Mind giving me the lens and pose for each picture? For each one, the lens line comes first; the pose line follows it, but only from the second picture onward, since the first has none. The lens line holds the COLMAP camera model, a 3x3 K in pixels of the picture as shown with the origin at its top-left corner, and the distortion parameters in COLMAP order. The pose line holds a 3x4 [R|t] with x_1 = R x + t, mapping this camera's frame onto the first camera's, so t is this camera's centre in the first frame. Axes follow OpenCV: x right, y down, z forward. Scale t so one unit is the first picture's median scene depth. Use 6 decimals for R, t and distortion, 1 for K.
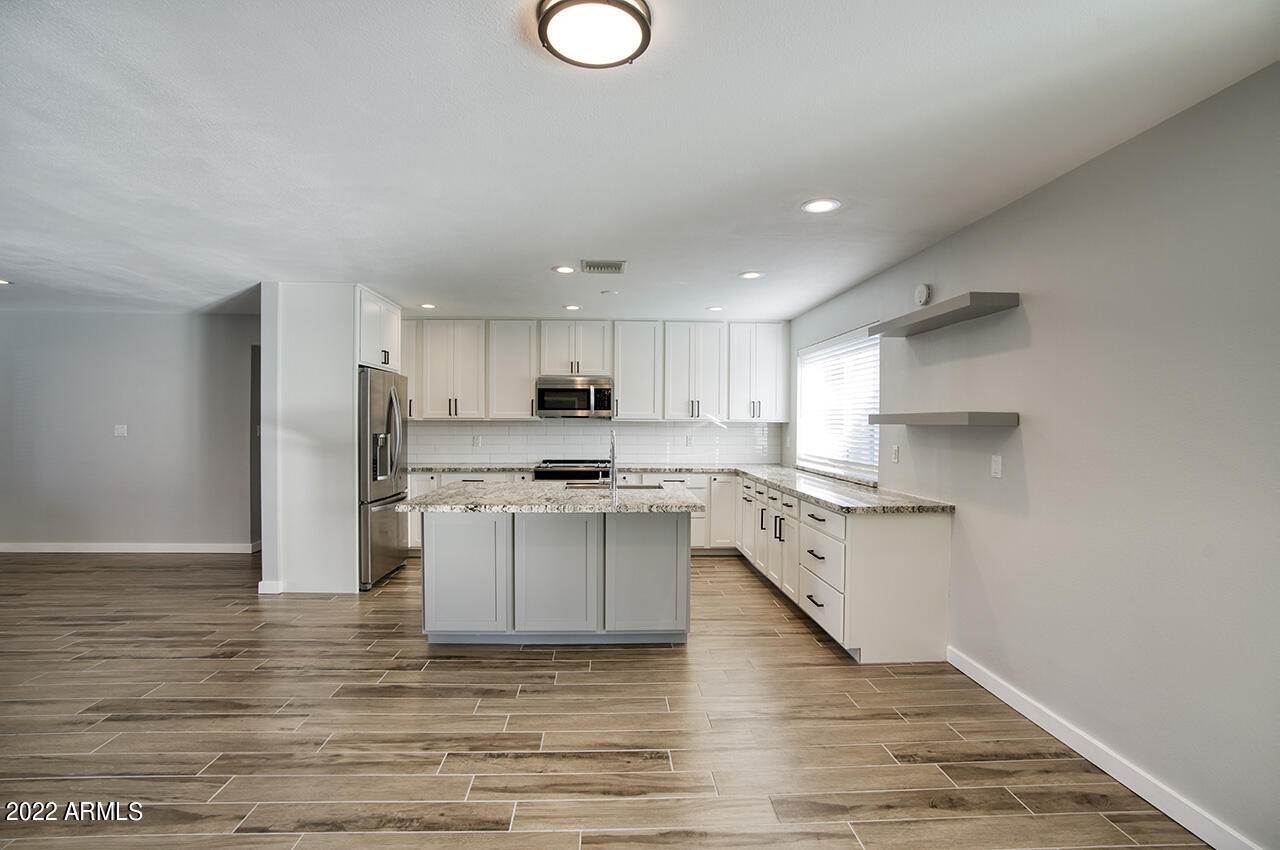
lens RADIAL K [[594.4, 0, 619.1], [0, 594.4, 424.6], [0, 0, 1]] dist [-0.048430, 0.014731]
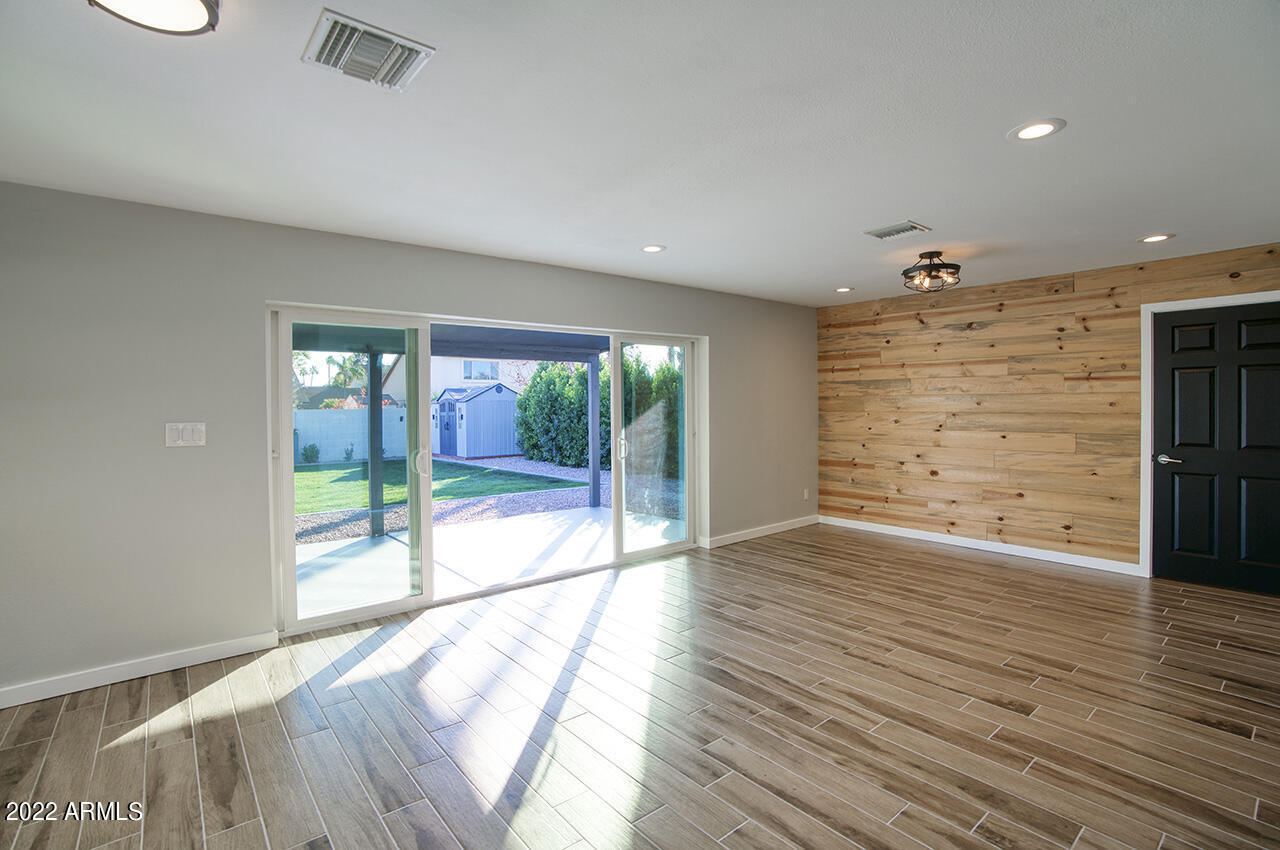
lens RADIAL K [[594.4, 0, 644.1], [0, 594.4, 400.6], [0, 0, 1]] dist [-0.048430, 0.014731]
pose [[-0.615348, 0.002761, 0.788251, -0.384933], [0.008682, 0.999957, 0.003274, -0.004397], [-0.788208, 0.008858, -0.615345, 0.301329]]
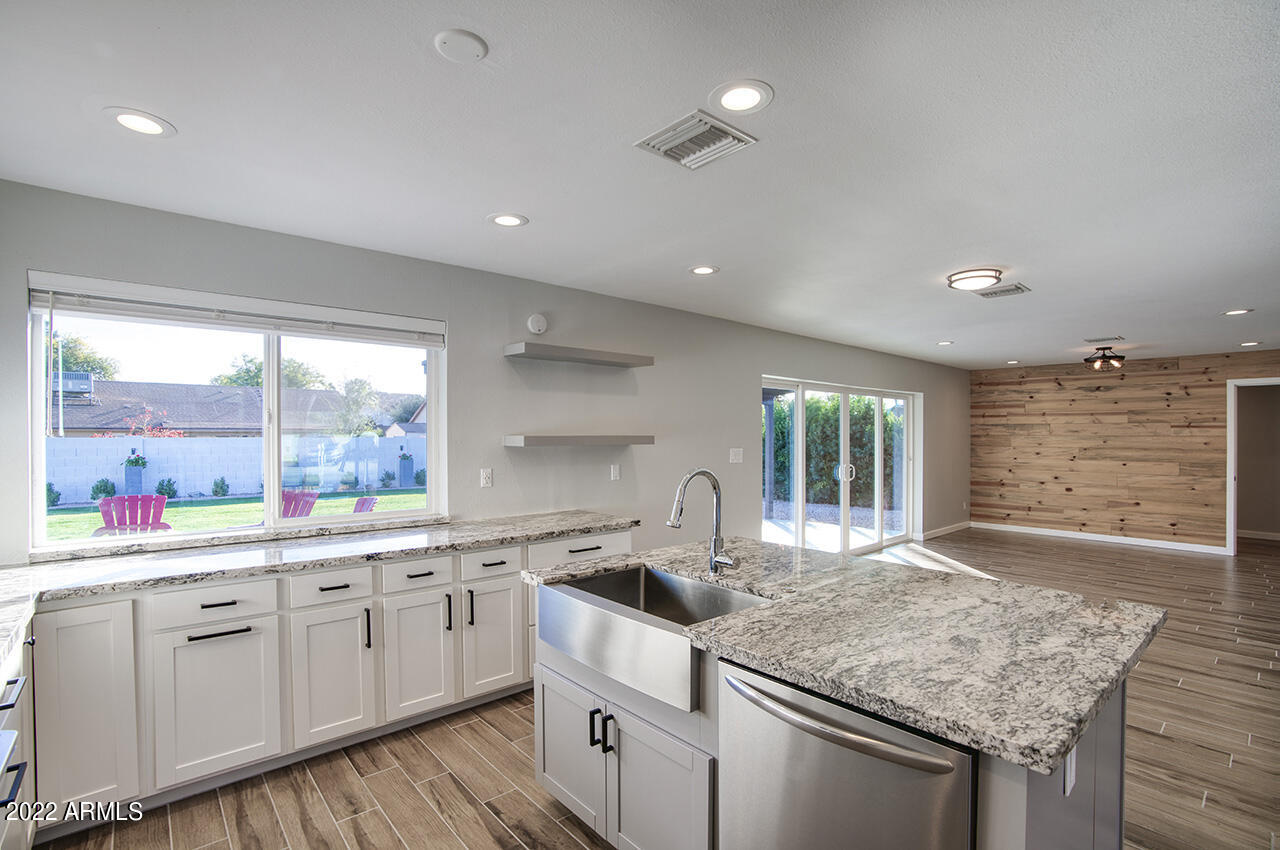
lens RADIAL K [[594.4, 0, 630.0], [0, 594.4, 427.4], [0, 0, 1]] dist [-0.048430, 0.014731]
pose [[-0.633313, 0.000282, 0.773896, -0.311811], [-0.002642, 0.999993, -0.002527, -0.021518], [-0.773892, -0.003645, -0.633308, 1.117235]]
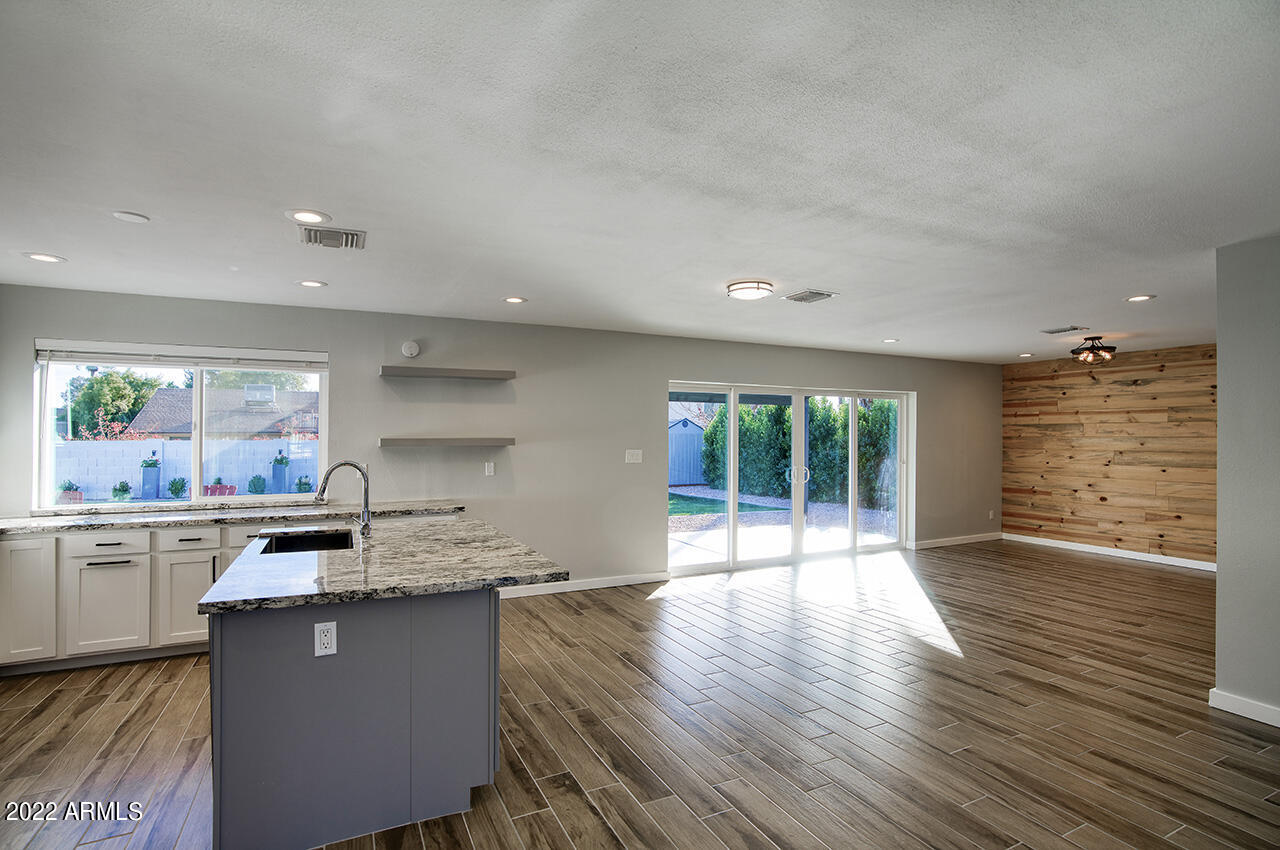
lens RADIAL K [[626.9, 0, 637.5], [0, 626.9, 429.3], [0, 0, 1]] dist [-0.036479, 0.007300]
pose [[-0.412441, 0.003470, 0.910978, -0.720283], [0.002629, 0.999993, -0.002619, -0.023677], [-0.910980, 0.001315, -0.412447, 0.797116]]
